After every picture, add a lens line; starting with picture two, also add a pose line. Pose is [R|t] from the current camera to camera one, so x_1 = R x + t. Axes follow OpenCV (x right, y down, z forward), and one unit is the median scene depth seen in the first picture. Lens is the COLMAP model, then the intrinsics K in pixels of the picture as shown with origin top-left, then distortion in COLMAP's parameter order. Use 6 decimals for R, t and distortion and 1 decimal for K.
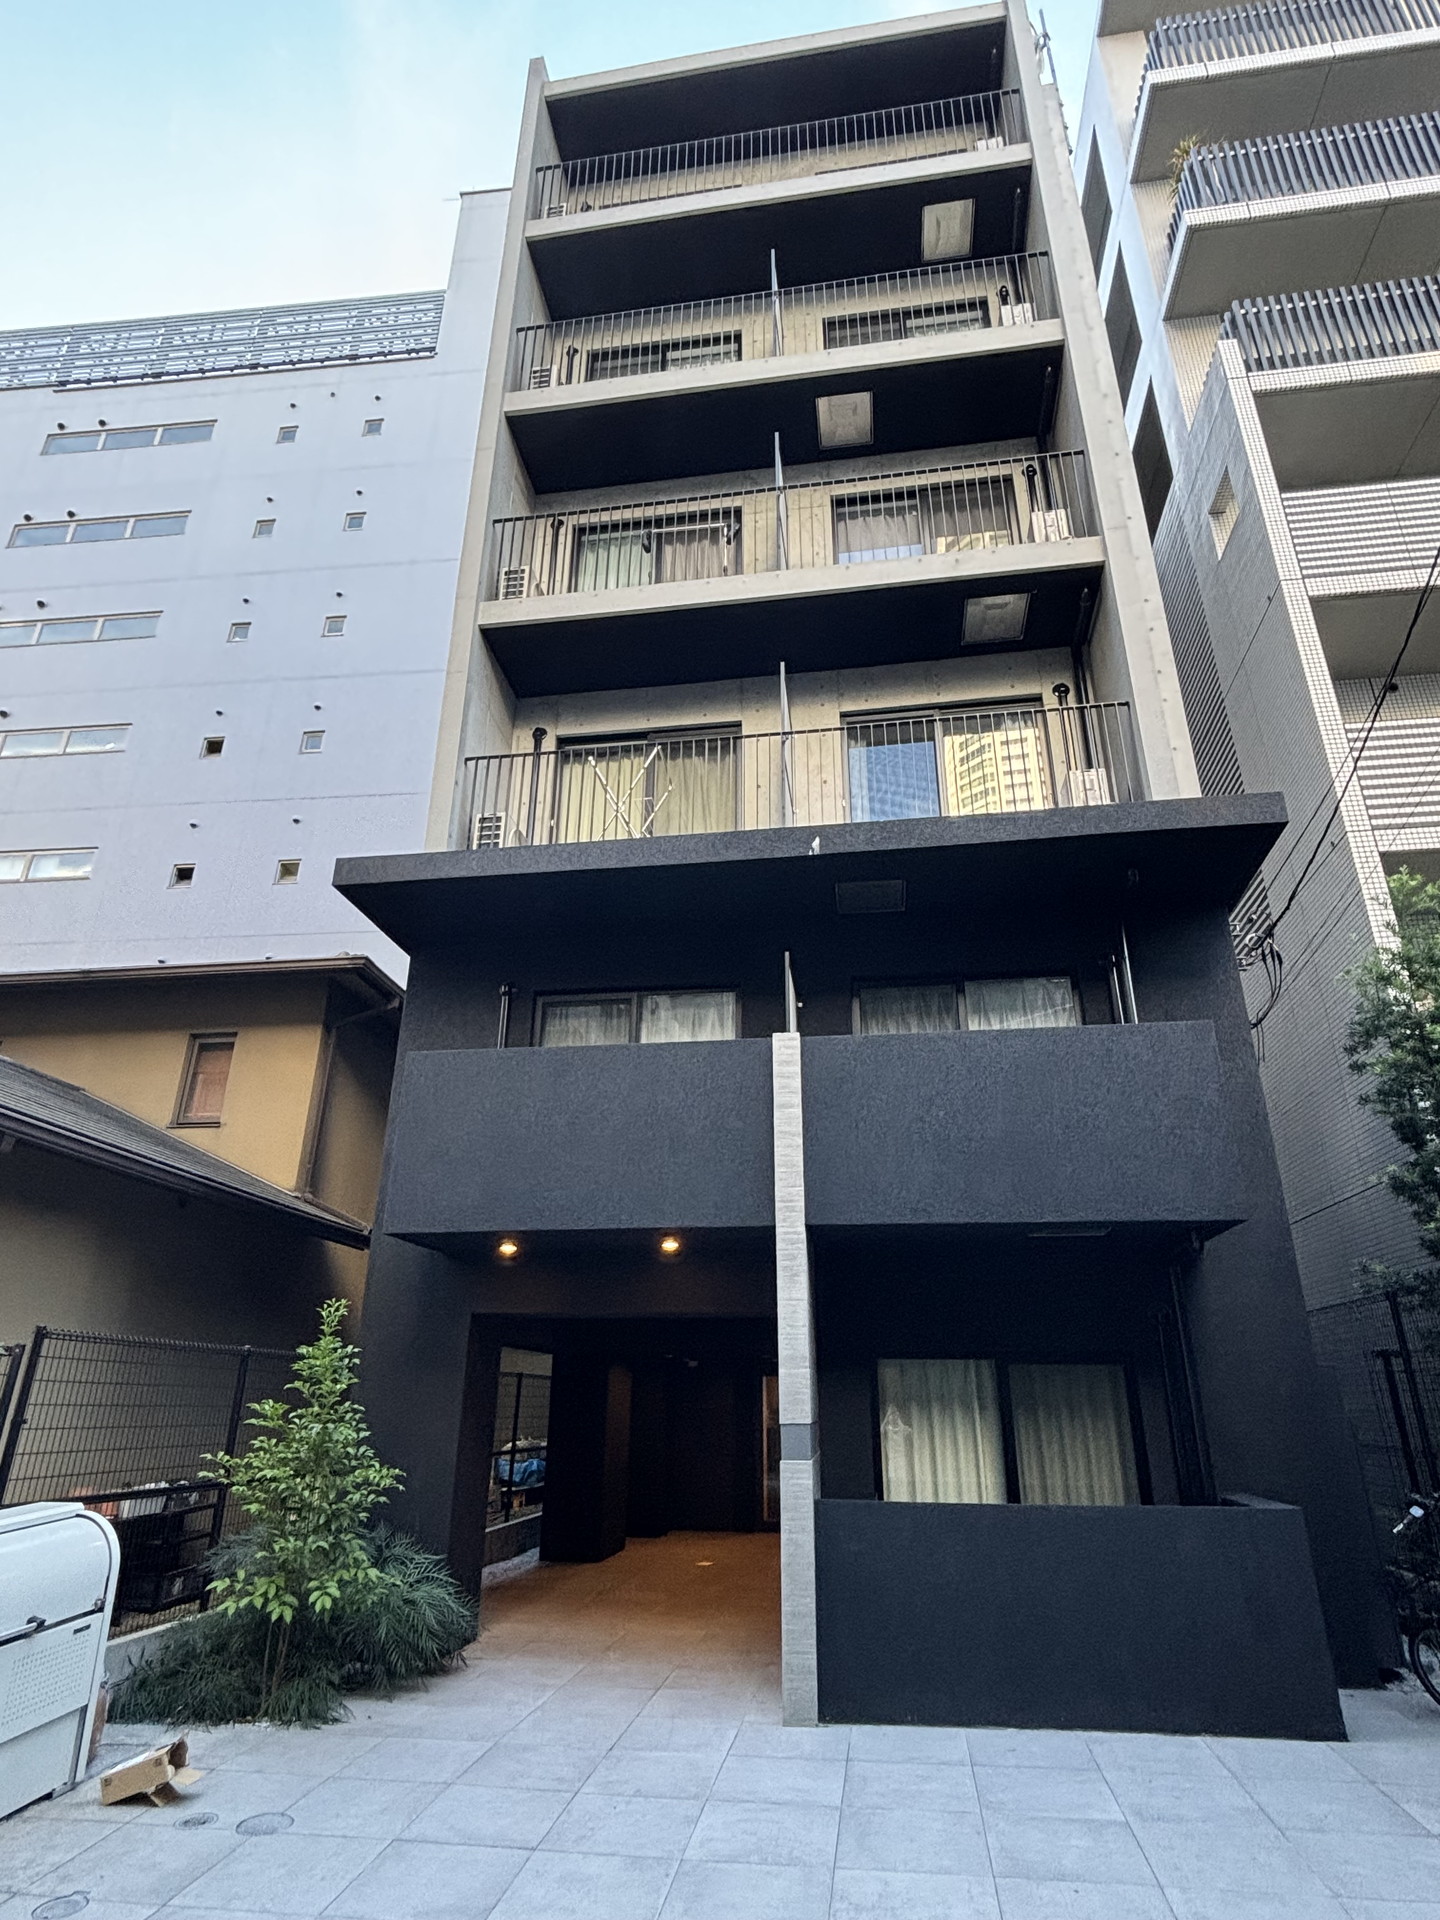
lens RADIAL K [[1034.7, 0, 730.0], [0, 1034.7, 954.9], [0, 0, 1]] dist [0.001501, 0.003753]
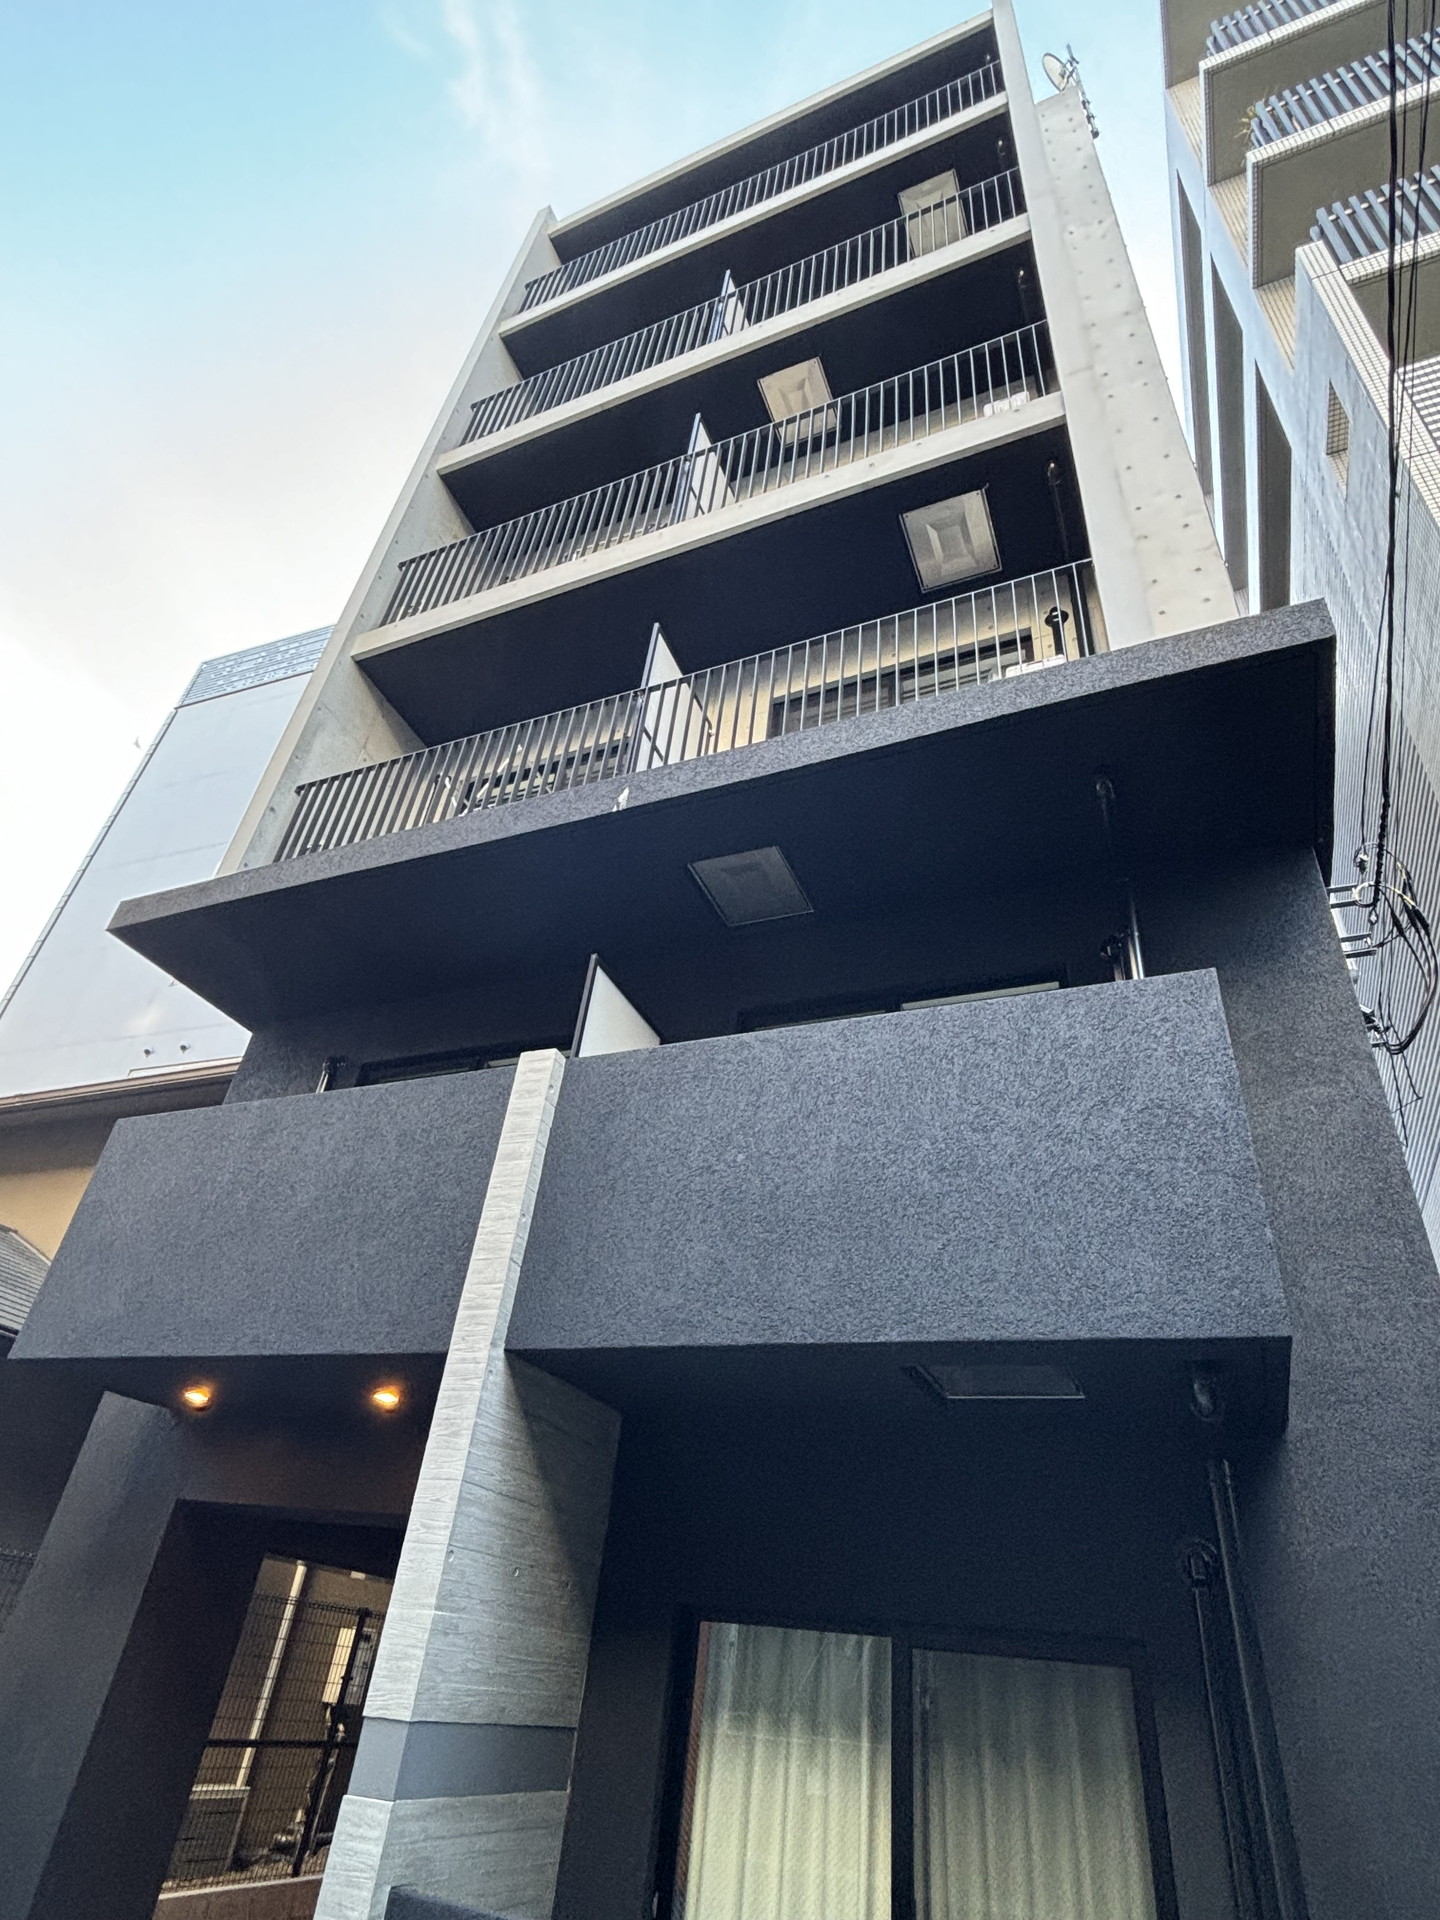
lens RADIAL K [[1034.7, 0, 717.4], [0, 1034.7, 966.3], [0, 0, 1]] dist [0.001501, 0.003753]
pose [[0.964997, -0.072017, -0.252179, 0.288737], [0.017823, 0.977343, -0.210908, 0.141437], [0.261655, 0.199031, 0.944417, 0.347176]]
